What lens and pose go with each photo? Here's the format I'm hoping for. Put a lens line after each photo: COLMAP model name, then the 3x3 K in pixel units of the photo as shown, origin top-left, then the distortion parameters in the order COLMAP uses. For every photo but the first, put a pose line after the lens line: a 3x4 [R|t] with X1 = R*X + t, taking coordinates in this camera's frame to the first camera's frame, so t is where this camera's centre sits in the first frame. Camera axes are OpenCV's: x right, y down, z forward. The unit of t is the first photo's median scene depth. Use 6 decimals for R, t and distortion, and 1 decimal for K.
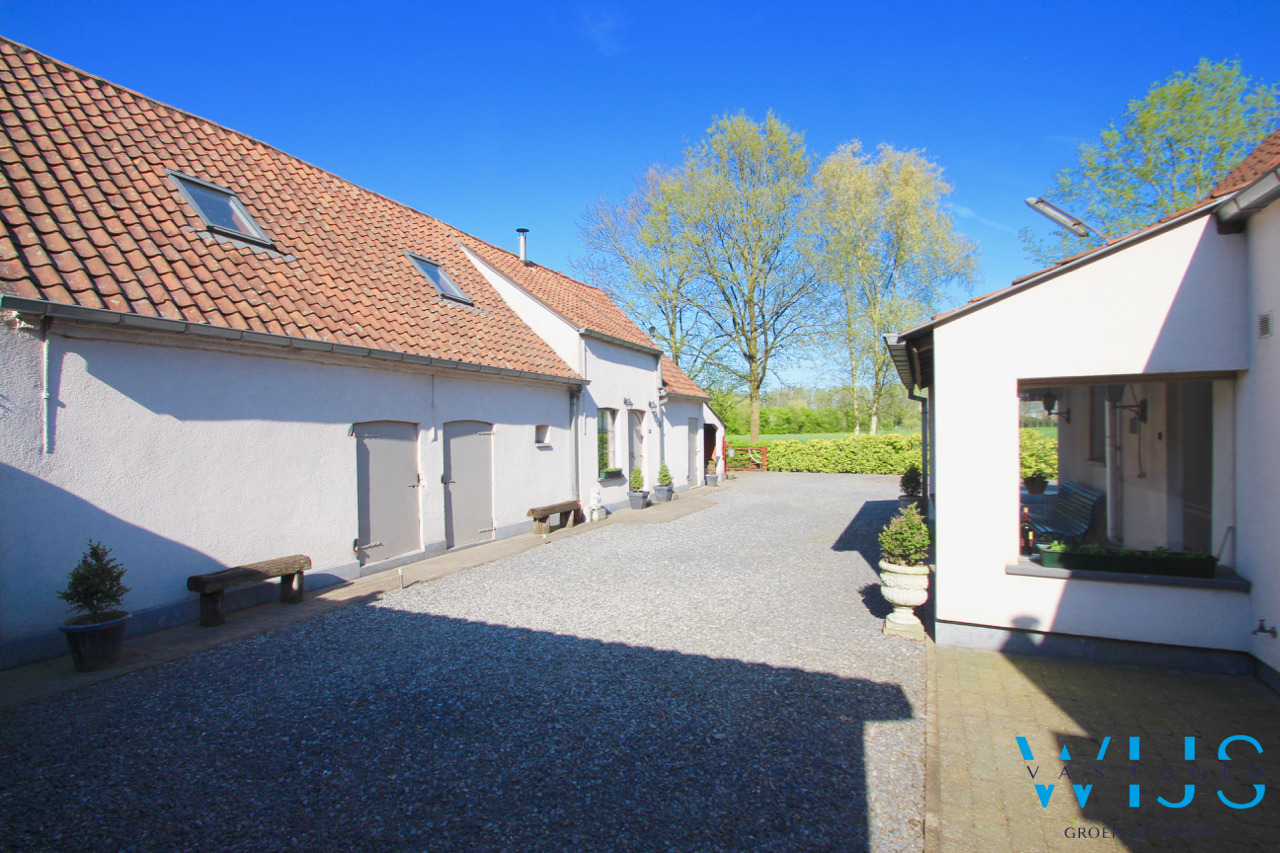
lens RADIAL K [[595.8, 0, 650.4], [0, 595.8, 431.7], [0, 0, 1]] dist [0.001076, -0.000455]
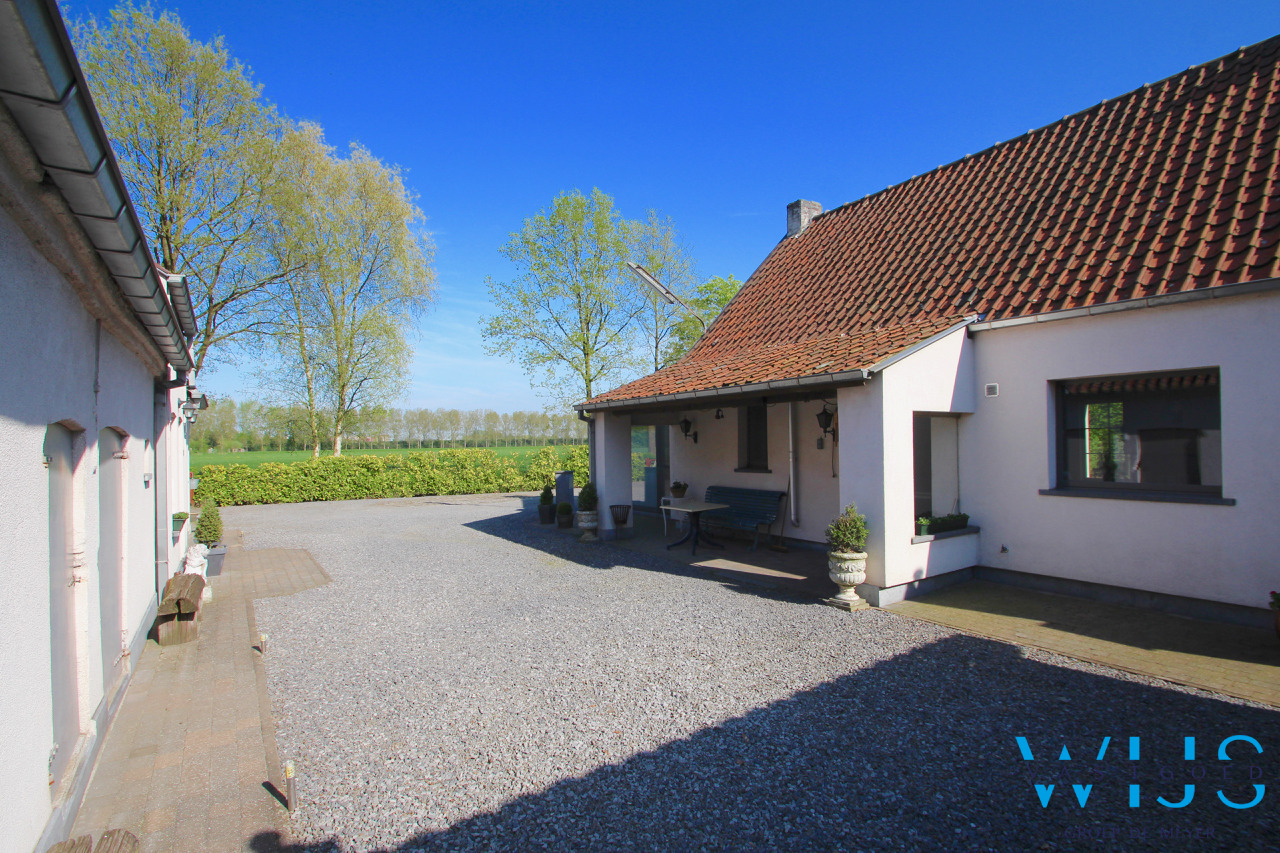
lens RADIAL K [[595.8, 0, 643.9], [0, 595.8, 443.6], [0, 0, 1]] dist [0.001076, -0.000455]
pose [[0.511282, 0.004854, 0.859399, -0.893782], [0.009354, 0.999893, -0.011213, 0.001719], [-0.859362, 0.013772, 0.511182, 0.734735]]
